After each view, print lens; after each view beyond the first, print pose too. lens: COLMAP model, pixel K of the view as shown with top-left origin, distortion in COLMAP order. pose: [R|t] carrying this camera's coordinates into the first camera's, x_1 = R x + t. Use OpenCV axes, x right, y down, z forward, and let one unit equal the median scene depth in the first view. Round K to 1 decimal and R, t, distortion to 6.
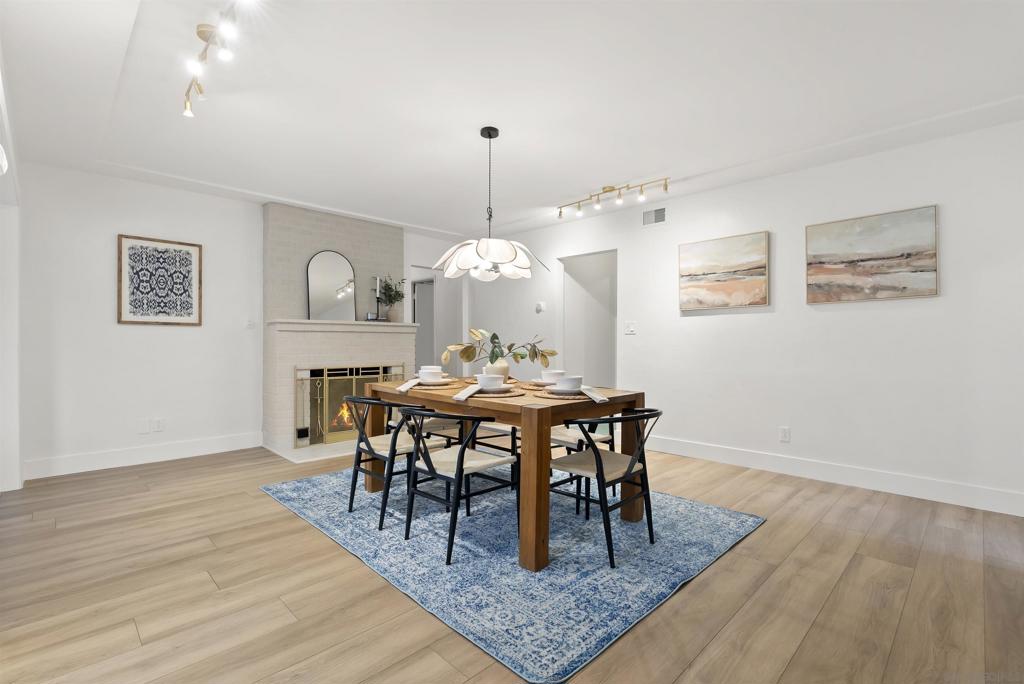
lens RADIAL K [[466.2, 0, 514.2], [0, 466.2, 341.4], [0, 0, 1]] dist [-0.001020, -0.000085]
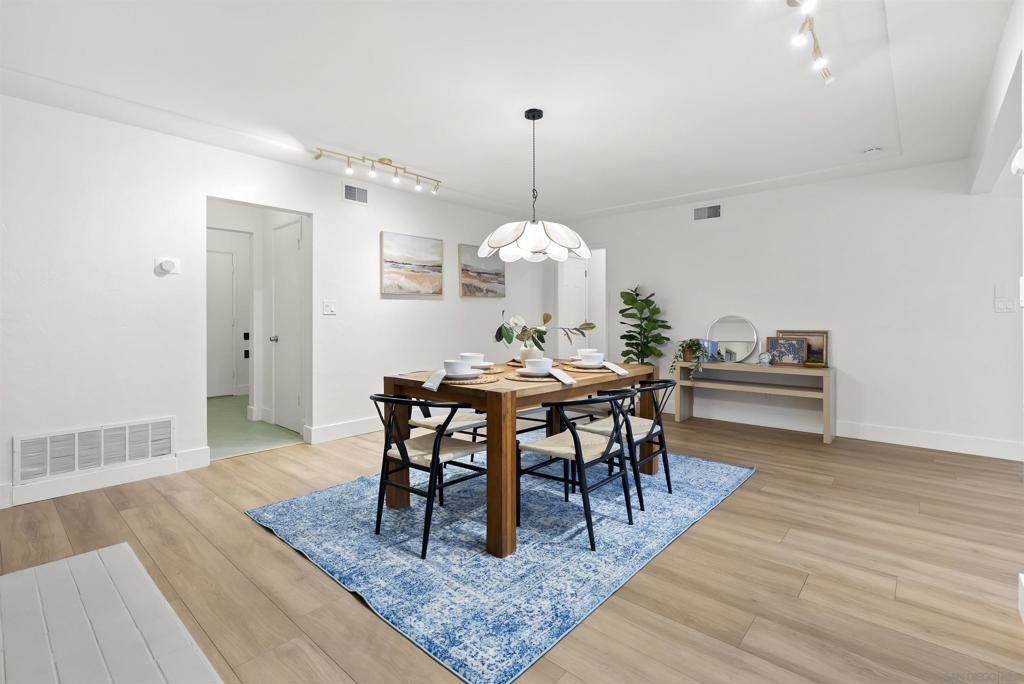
lens RADIAL K [[474.7, 0, 509.4], [0, 474.7, 311.9], [0, 0, 1]] dist [0.000995, 0.001376]
pose [[-0.067465, 0.012167, 0.997647, -0.940569], [0.000379, 0.999926, -0.012169, -0.013097], [-0.997722, -0.000443, -0.067464, 0.995068]]
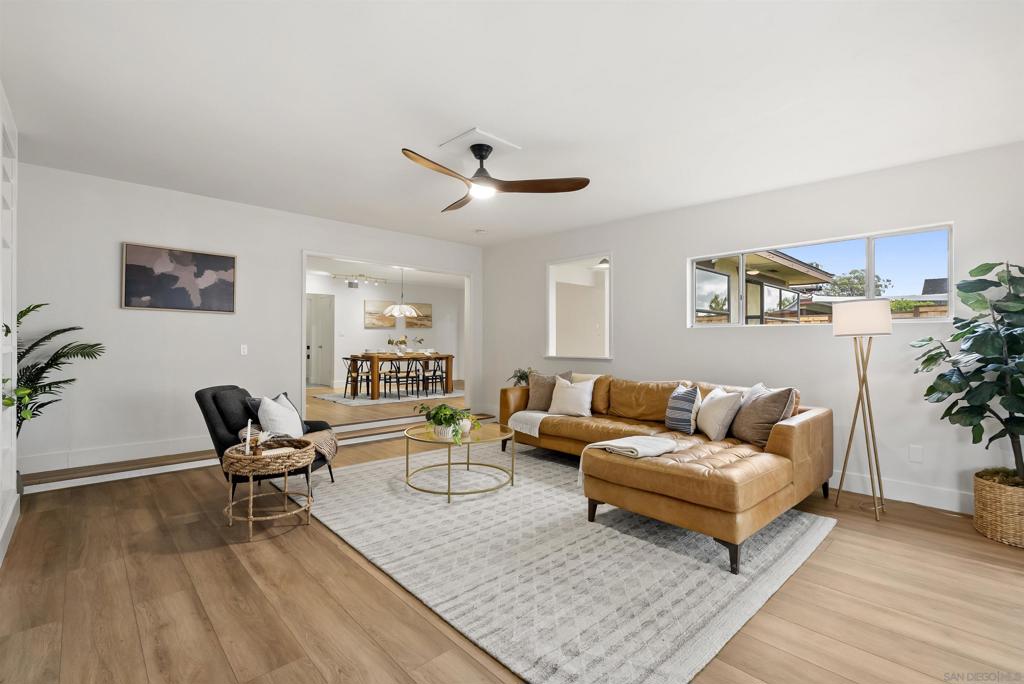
lens RADIAL K [[470.4, 0, 512.0], [0, 470.4, 342.0], [0, 0, 1]] dist [-0.024212, -0.000602]
pose [[0.020312, 0.001895, 0.999792, -2.640022], [0.008008, 0.999966, -0.002059, 0.029469], [-0.999762, 0.008049, 0.020296, 0.232277]]
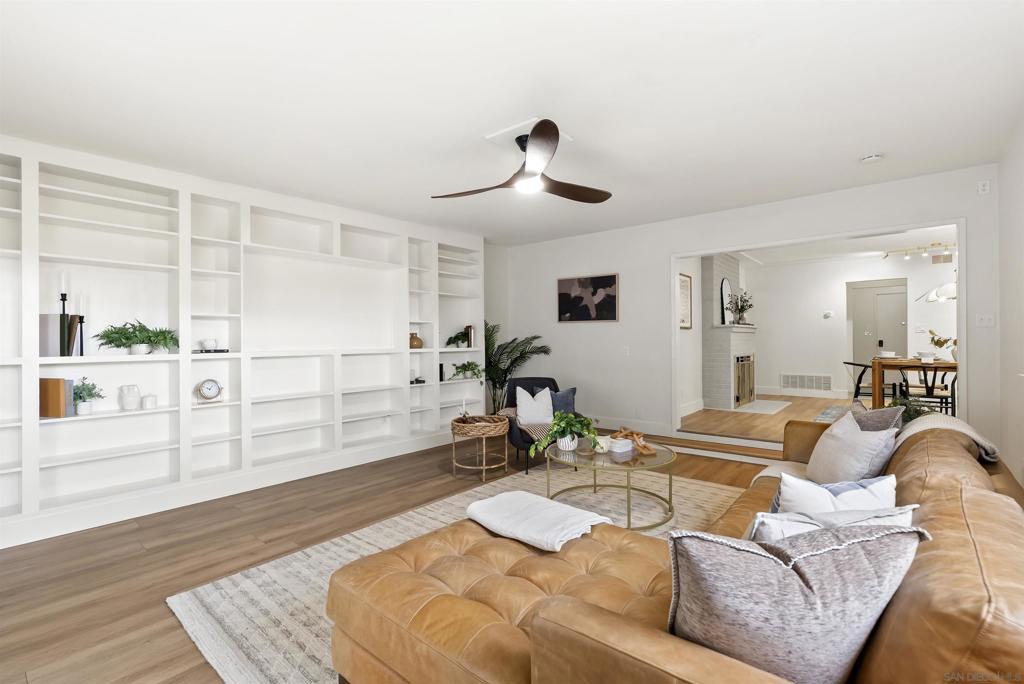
lens RADIAL K [[466.2, 0, 514.2], [0, 466.2, 341.4], [0, 0, 1]] dist [-0.001020, -0.000085]
pose [[0.995455, -0.009510, 0.094757, -1.756651], [0.009900, 0.999944, -0.003647, 0.010401], [-0.094717, 0.004568, 0.995494, -0.609624]]
